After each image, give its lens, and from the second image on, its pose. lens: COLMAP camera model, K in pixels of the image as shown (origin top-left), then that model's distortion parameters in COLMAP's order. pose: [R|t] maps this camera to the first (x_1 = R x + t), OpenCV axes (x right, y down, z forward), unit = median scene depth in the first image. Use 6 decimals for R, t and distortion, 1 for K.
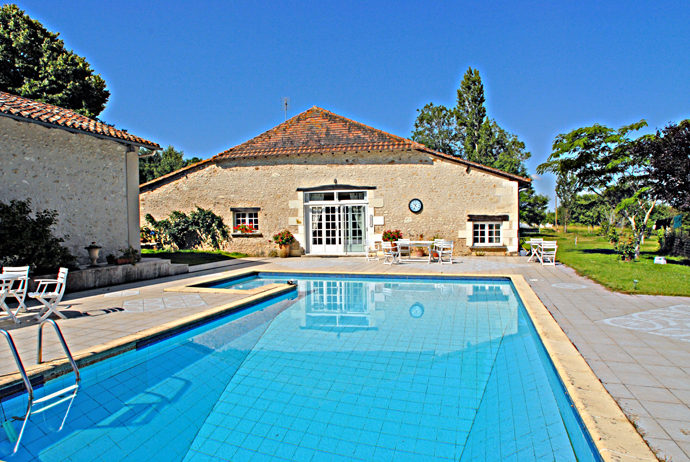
lens RADIAL K [[420.7, 0, 347.4], [0, 420.7, 236.5], [0, 0, 1]] dist [-0.054330, 0.016835]
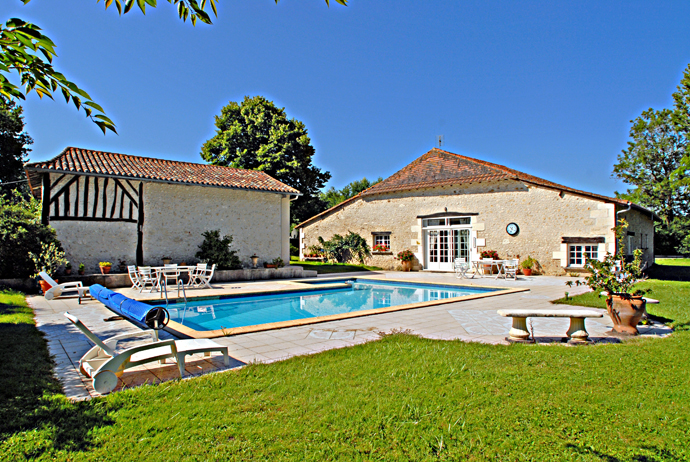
lens RADIAL K [[420.7, 0, 347.5], [0, 420.7, 229.3], [0, 0, 1]] dist [-0.054330, 0.016835]
pose [[0.858578, -0.010788, -0.512570, 0.336457], [-0.024164, 0.997816, -0.061478, 0.005709], [0.512113, 0.065169, 0.856442, -0.160488]]
